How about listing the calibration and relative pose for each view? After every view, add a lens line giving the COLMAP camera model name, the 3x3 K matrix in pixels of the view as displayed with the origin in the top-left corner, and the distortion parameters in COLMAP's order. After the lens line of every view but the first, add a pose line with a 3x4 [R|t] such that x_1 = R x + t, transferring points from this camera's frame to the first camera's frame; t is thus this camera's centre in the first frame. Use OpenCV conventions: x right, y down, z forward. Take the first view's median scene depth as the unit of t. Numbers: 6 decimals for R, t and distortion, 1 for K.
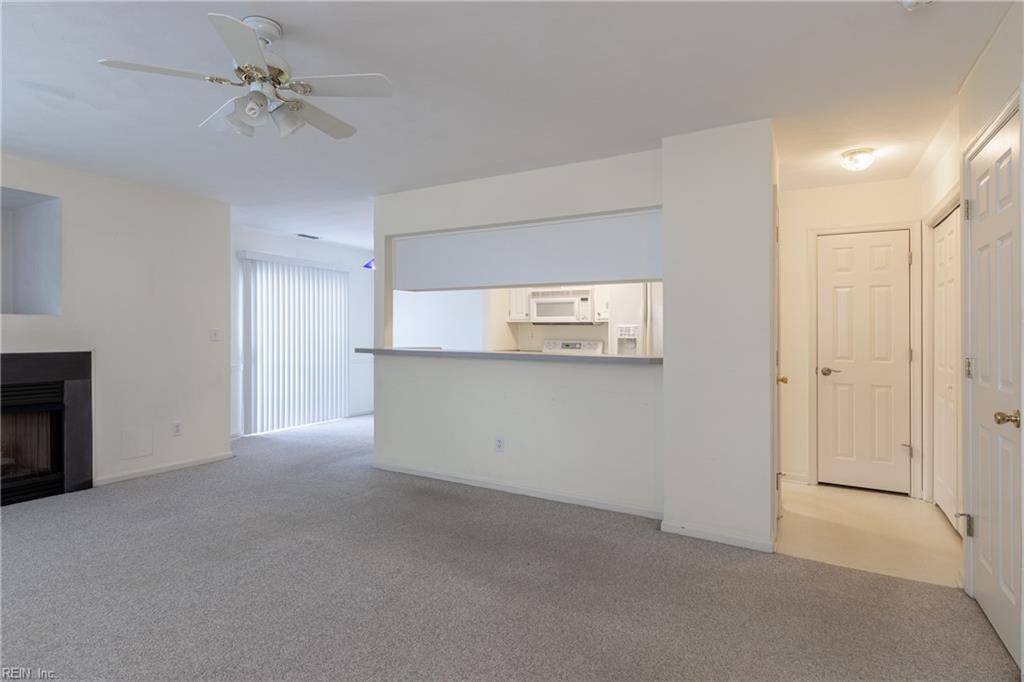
lens RADIAL K [[530.0, 0, 508.0], [0, 530.0, 332.1], [0, 0, 1]] dist [-0.001459, -0.000387]
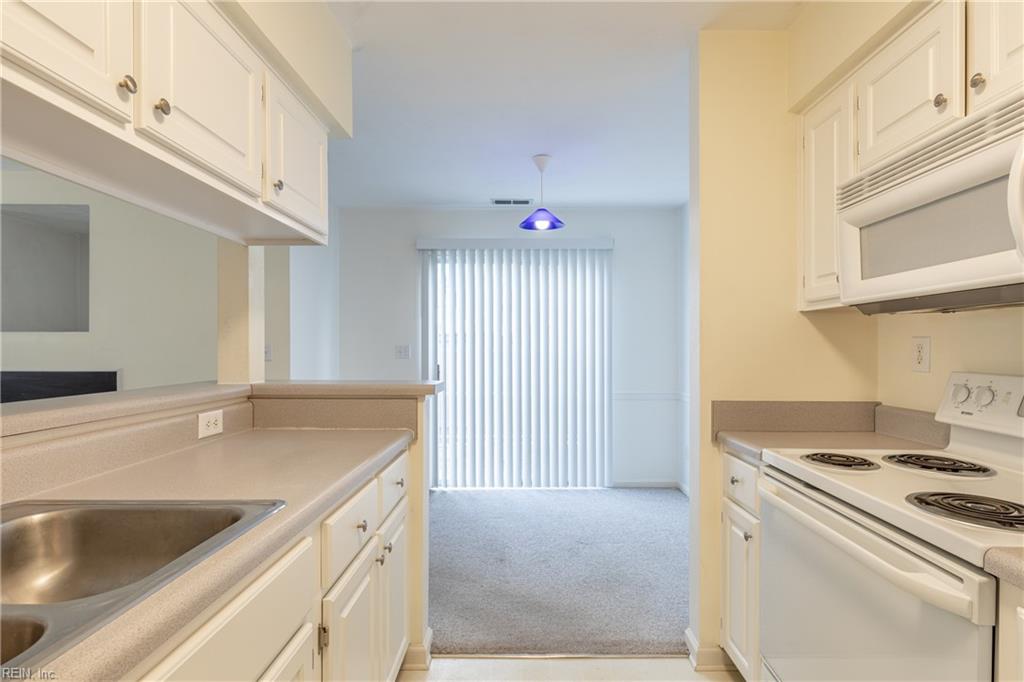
lens RADIAL K [[530.0, 0, 507.3], [0, 530.0, 349.6], [0, 0, 1]] dist [-0.001459, -0.000387]
pose [[0.480090, -0.009381, -0.877169, 0.276566], [0.009111, 0.999942, -0.005707, 0.009601], [0.877172, -0.005252, 0.480148, 0.989246]]
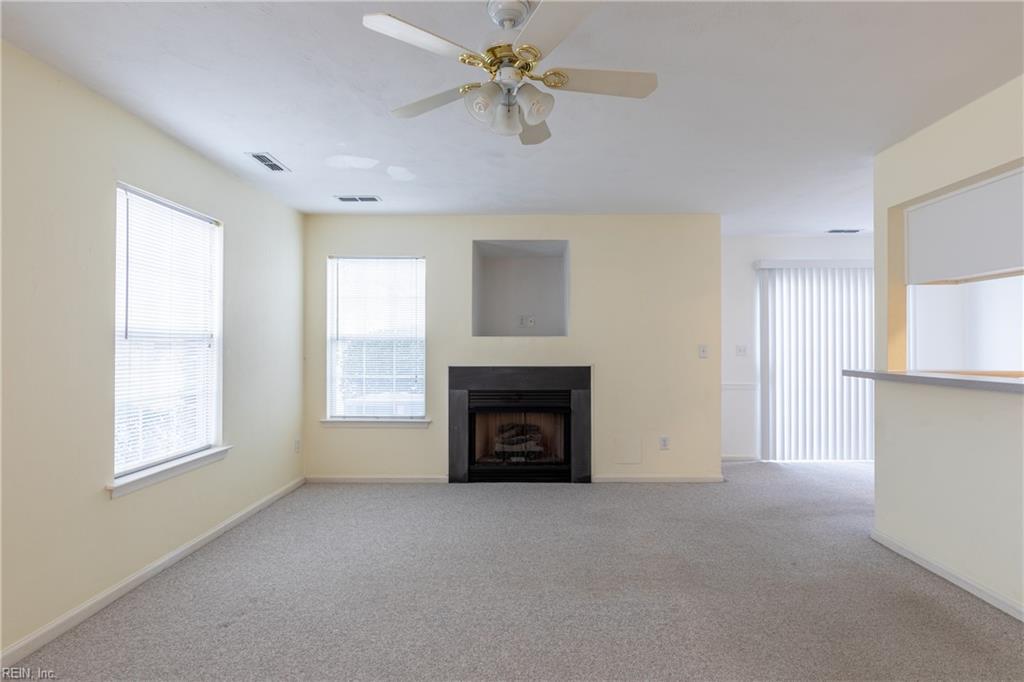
lens RADIAL K [[530.0, 0, 519.4], [0, 530.0, 347.7], [0, 0, 1]] dist [-0.001459, -0.000387]
pose [[0.496008, -0.006560, -0.868293, 0.130612], [0.006484, 0.999972, -0.003852, -0.000504], [0.868294, -0.003719, 0.496037, 0.242891]]
